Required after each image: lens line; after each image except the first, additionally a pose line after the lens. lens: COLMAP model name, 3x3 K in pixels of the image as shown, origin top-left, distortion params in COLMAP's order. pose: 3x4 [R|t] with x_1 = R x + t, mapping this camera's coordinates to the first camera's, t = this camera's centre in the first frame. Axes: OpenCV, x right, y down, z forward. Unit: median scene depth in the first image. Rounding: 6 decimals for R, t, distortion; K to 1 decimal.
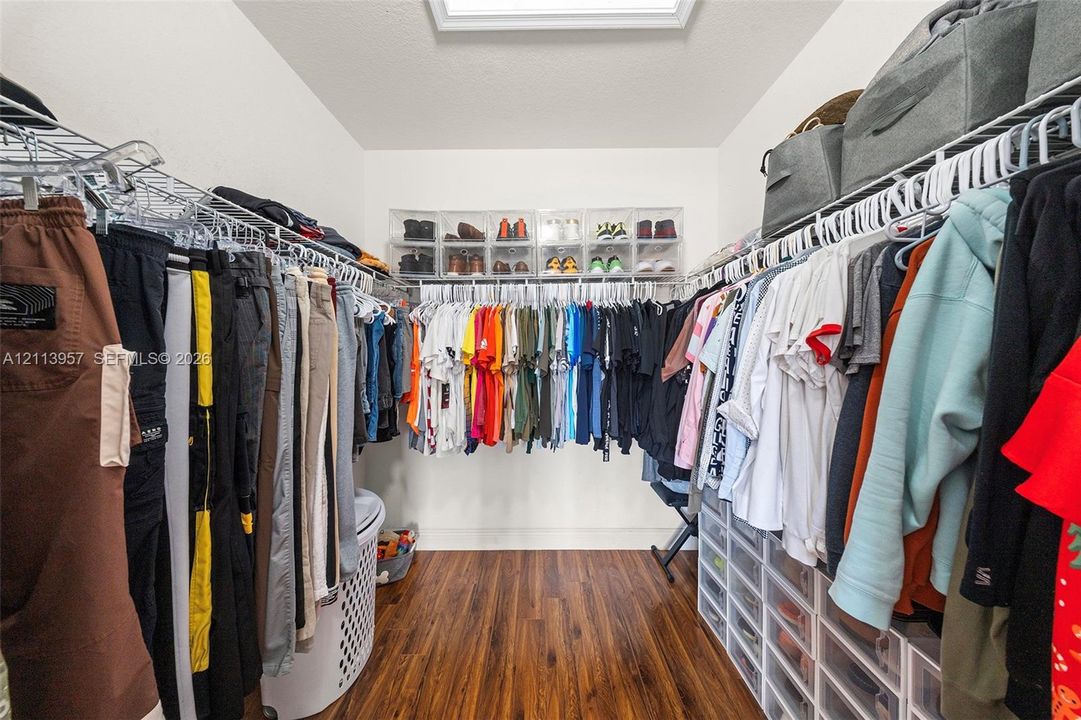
lens RADIAL K [[316.6, 0, 538.1], [0, 316.6, 356.1], [0, 0, 1]] dist [0.000153, 0.000004]
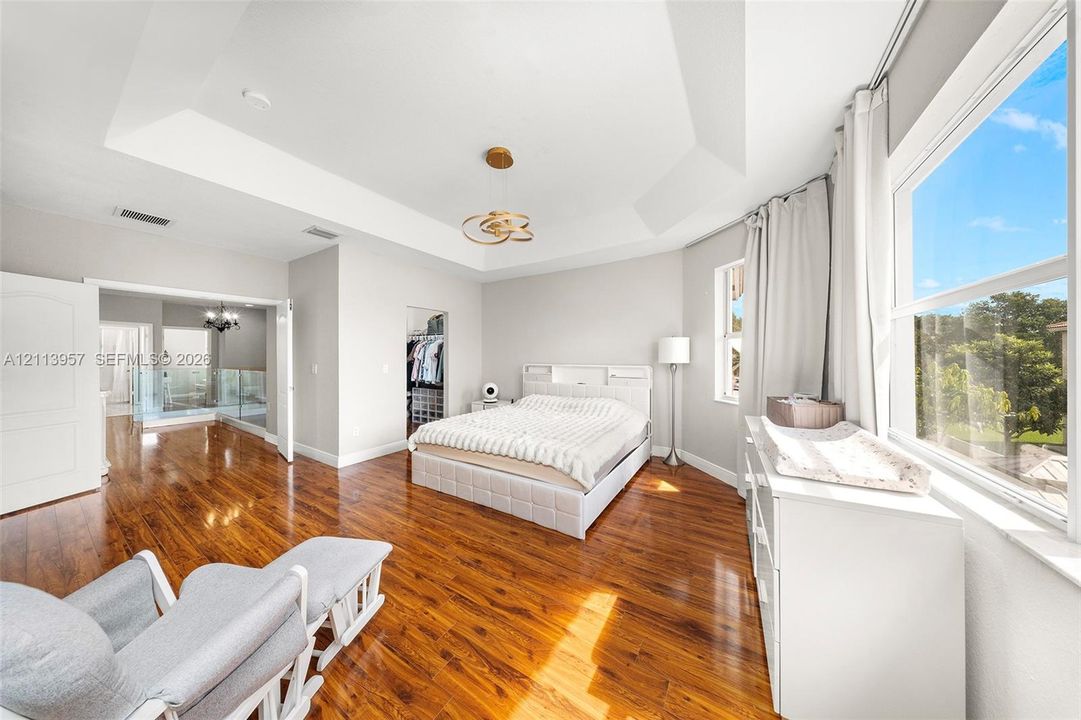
lens RADIAL K [[316.6, 0, 539.4], [0, 316.6, 357.6], [0, 0, 1]] dist [0.000153, 0.000004]
pose [[0.525272, -0.002085, 0.850932, -3.104292], [0.008928, 0.999955, -0.003061, 0.049295], [-0.850887, 0.009204, 0.525268, -3.724126]]
